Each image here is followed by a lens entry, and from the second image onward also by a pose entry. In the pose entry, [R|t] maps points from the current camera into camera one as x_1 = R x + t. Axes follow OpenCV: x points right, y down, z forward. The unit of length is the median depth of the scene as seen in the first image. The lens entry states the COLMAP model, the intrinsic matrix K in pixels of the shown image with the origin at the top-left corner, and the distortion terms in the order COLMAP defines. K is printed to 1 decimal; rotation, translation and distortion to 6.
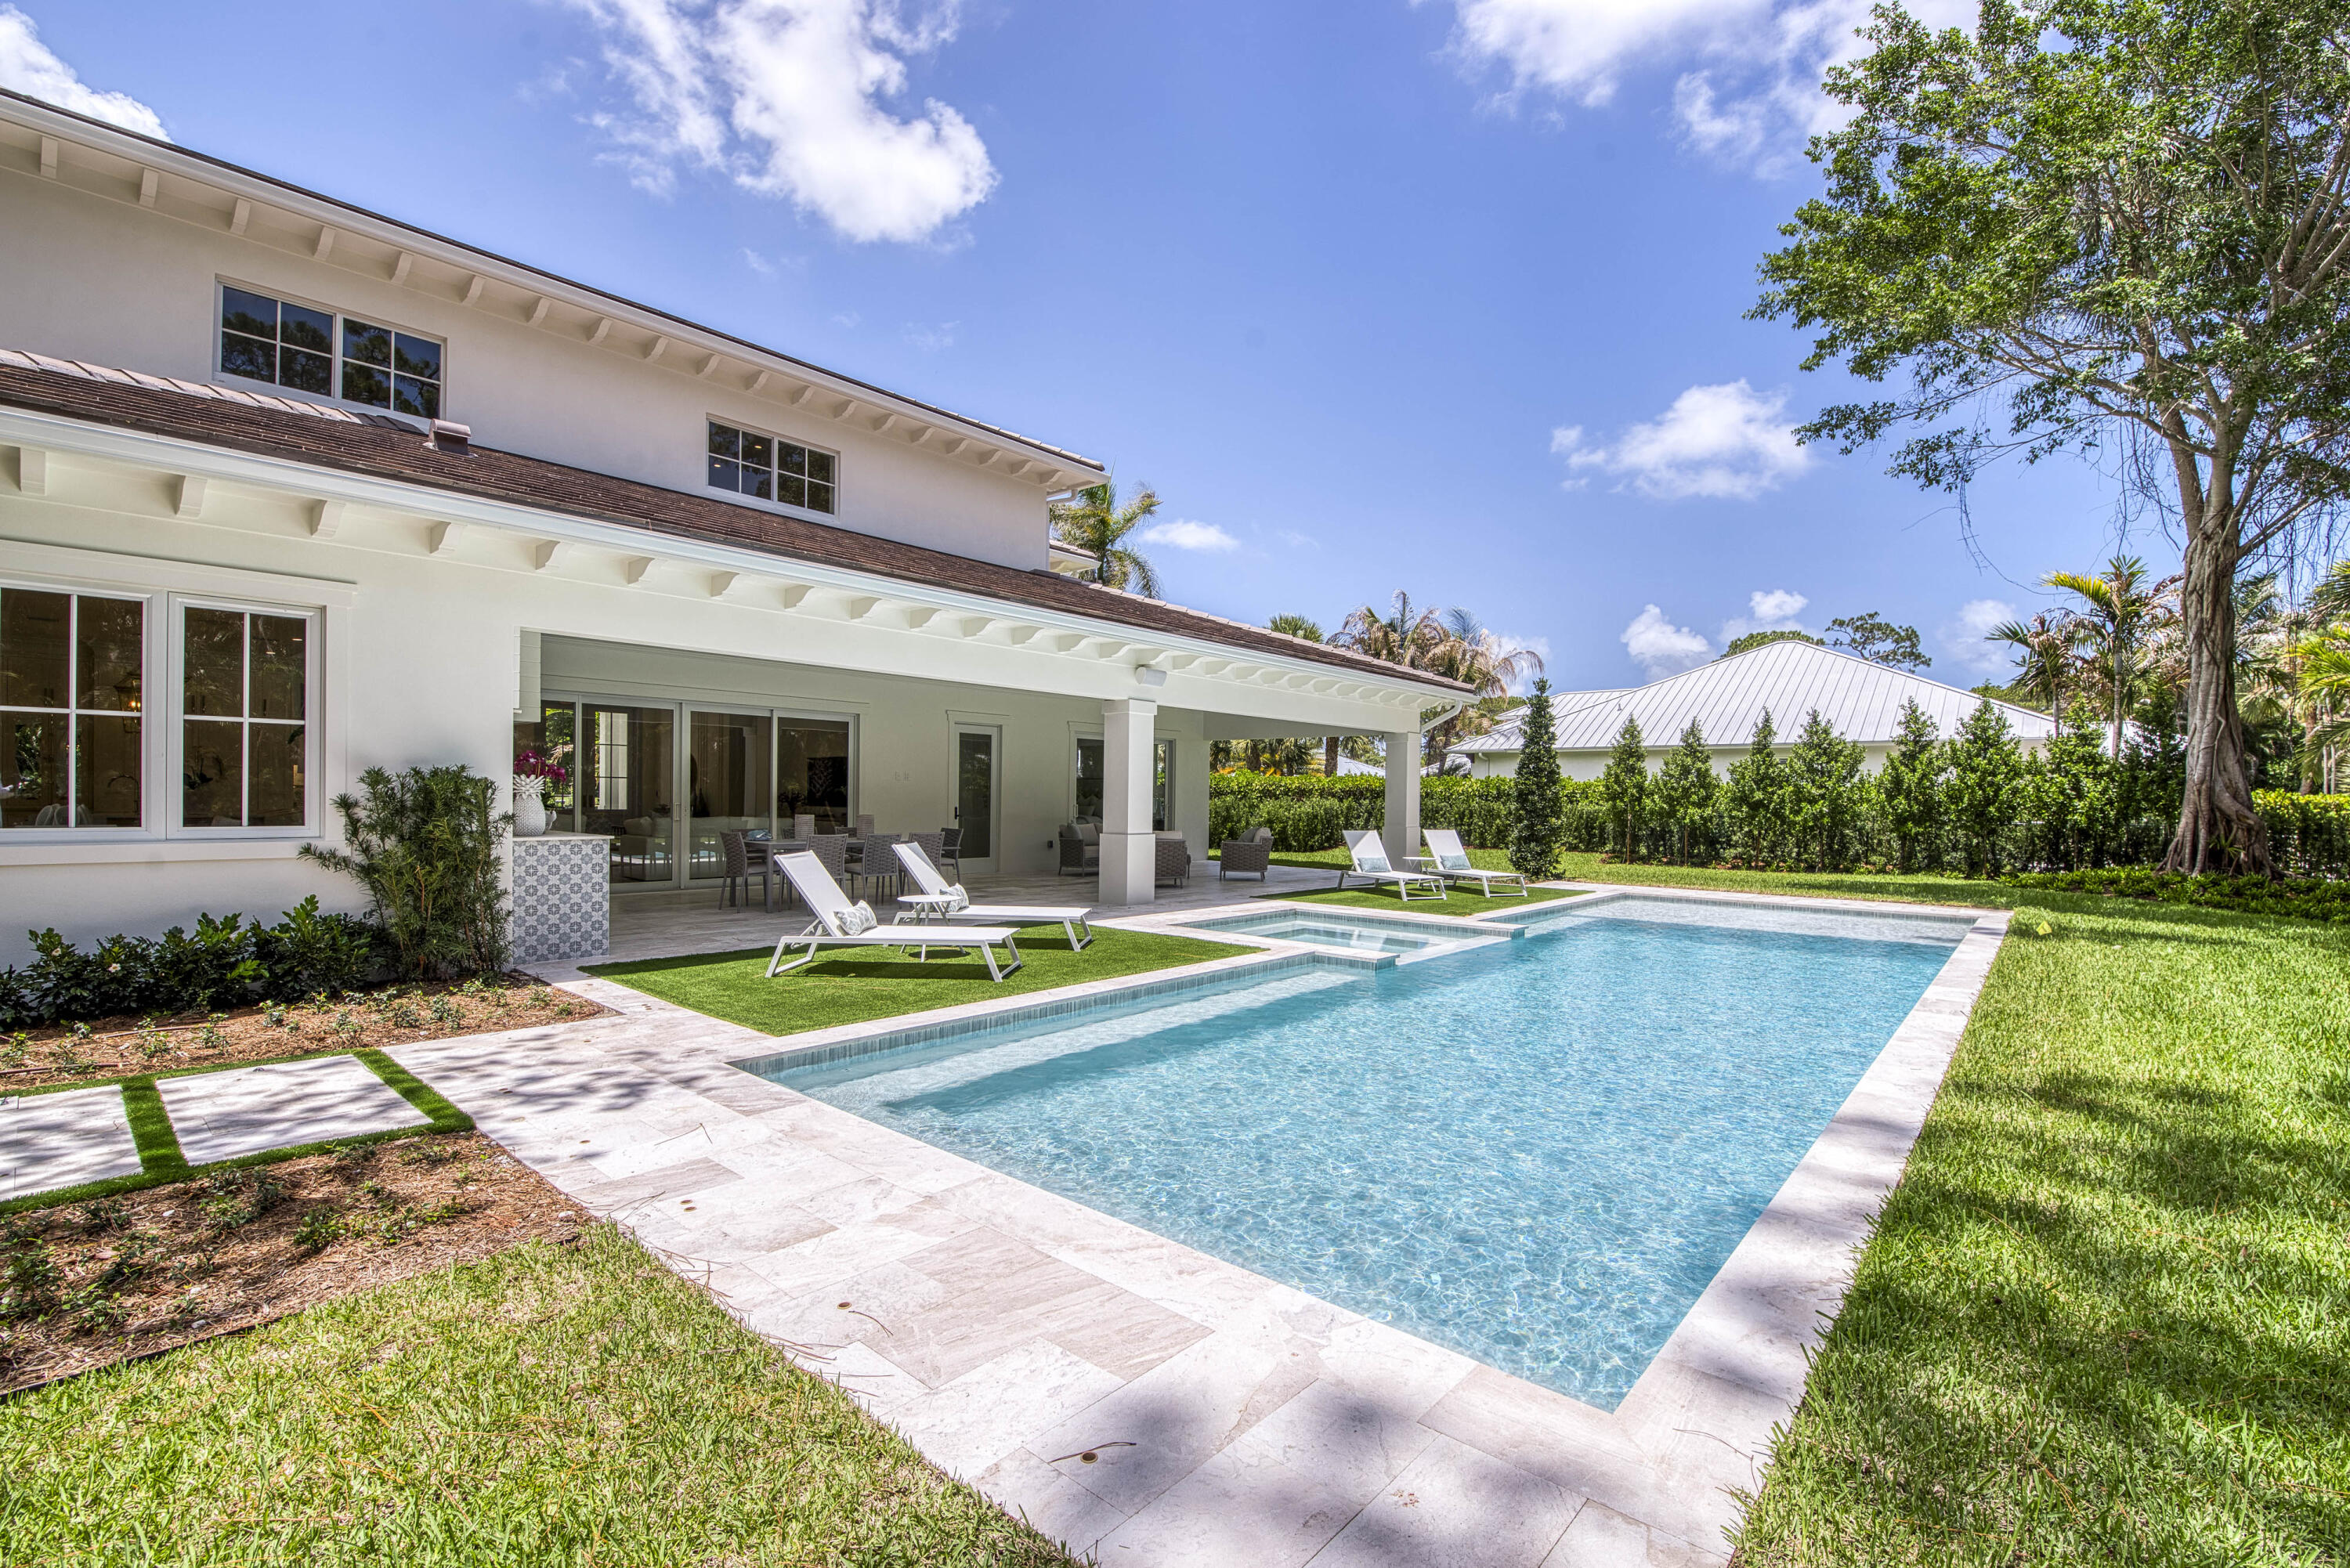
lens RADIAL K [[1018.0, 0, 1200.5], [0, 1018.0, 806.2], [0, 0, 1]] dist [-0.001768, -0.009568]
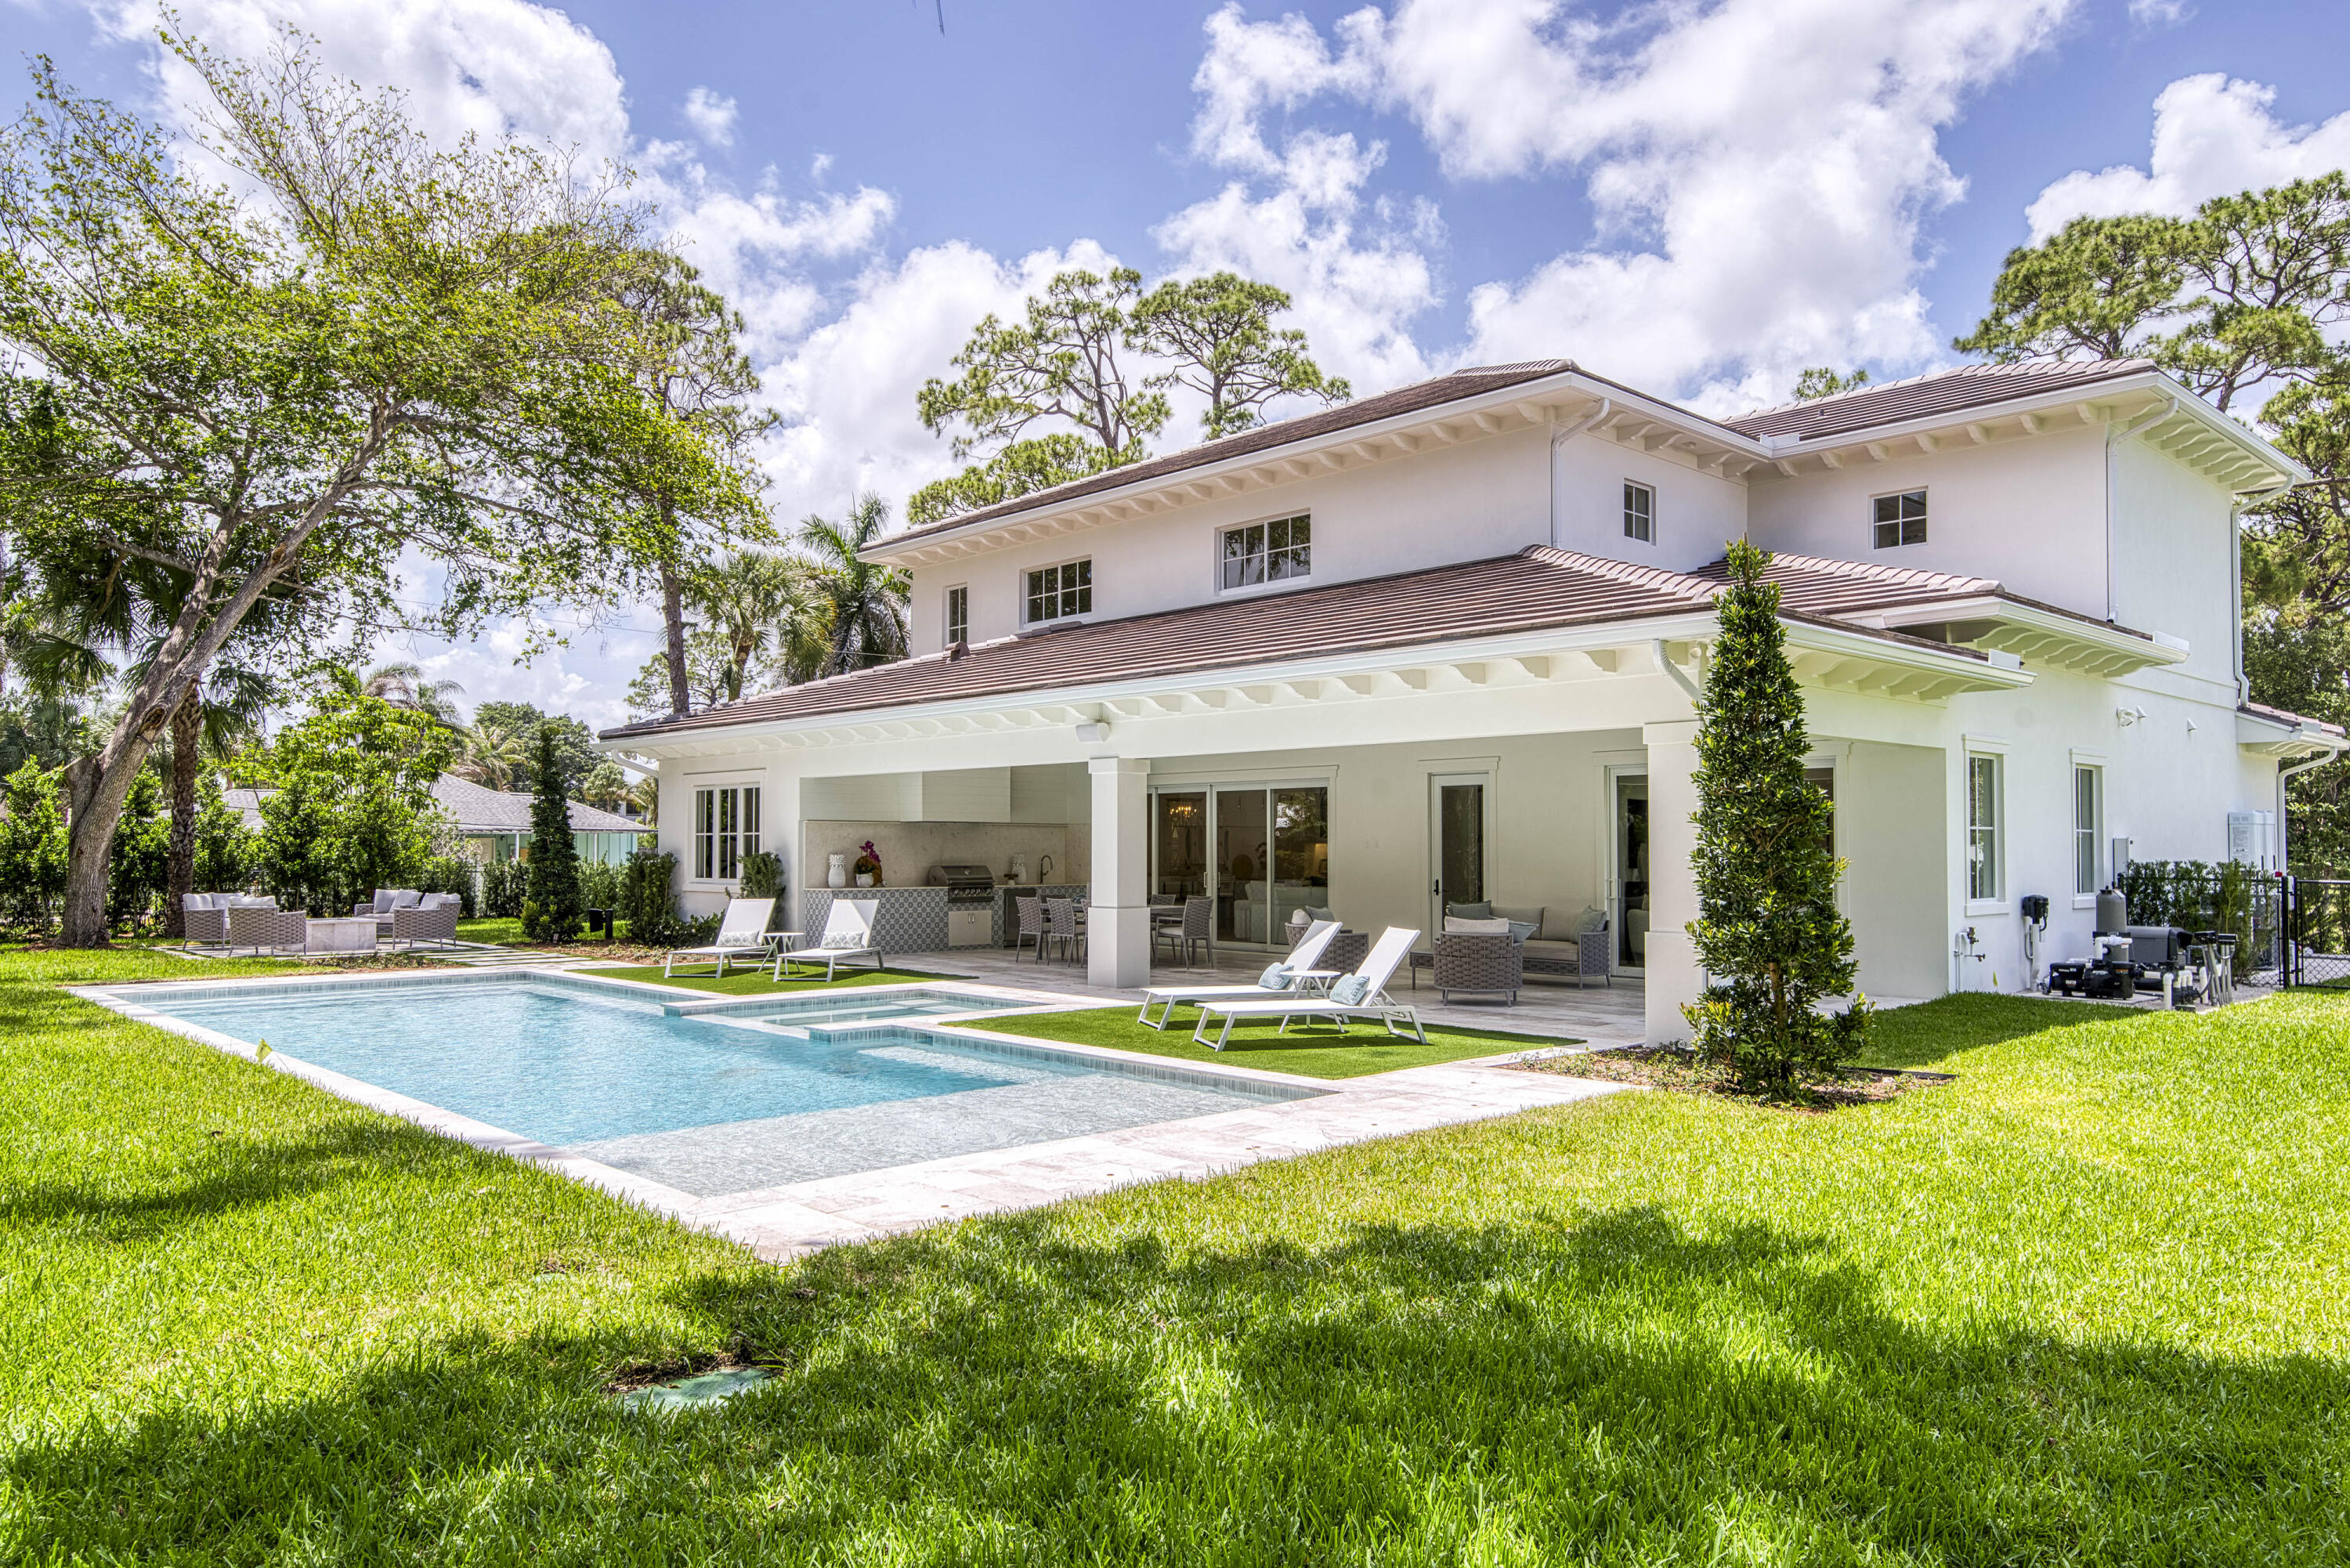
lens RADIAL K [[1568.8, 0, 1193.6], [0, 1568.8, 795.2], [0, 0, 1]] dist [0.023692, 0.005399]
pose [[-0.103609, -0.047214, -0.993497, 1.067657], [-0.010324, 0.998870, -0.046392, -0.006284], [0.994565, 0.005450, -0.103979, 0.994202]]
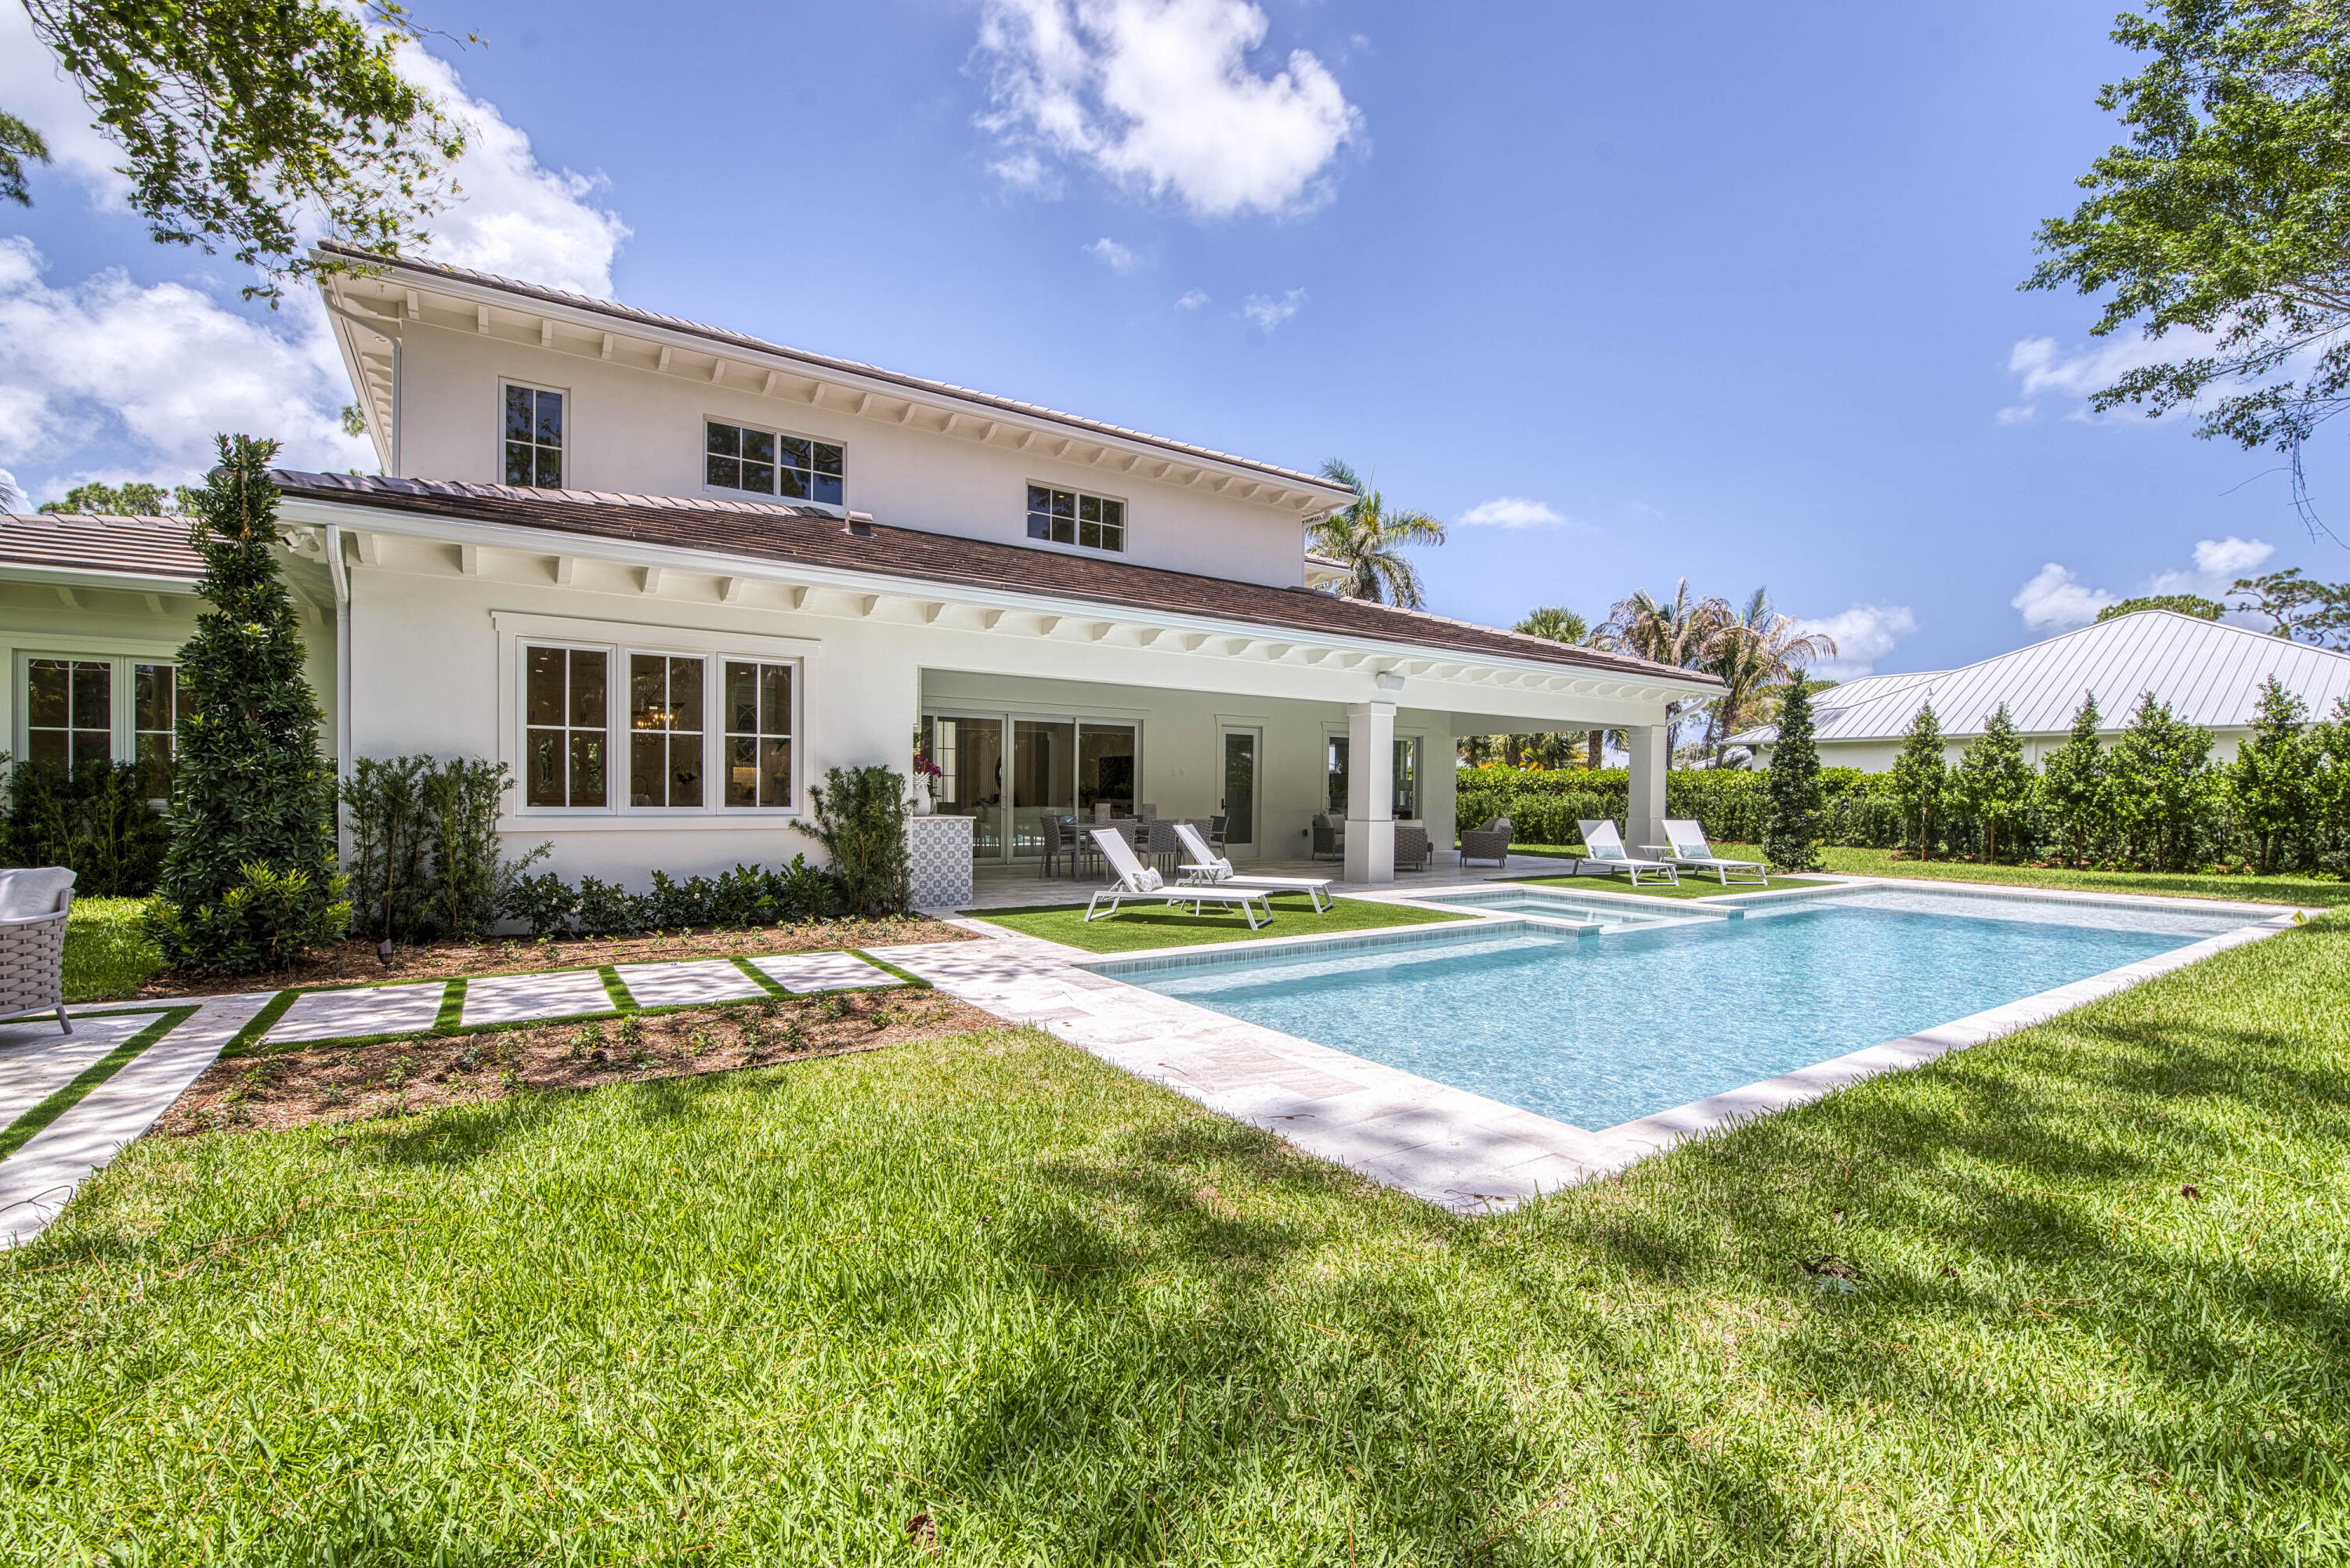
lens RADIAL K [[1018.0, 0, 1200.5], [0, 1018.0, 806.2], [0, 0, 1]] dist [-0.001768, -0.009568]
pose [[0.966946, 0.001004, -0.254981, 0.029099], [-0.000202, 0.999995, 0.003171, 0.005829], [0.254983, -0.003014, 0.966941, -0.120700]]
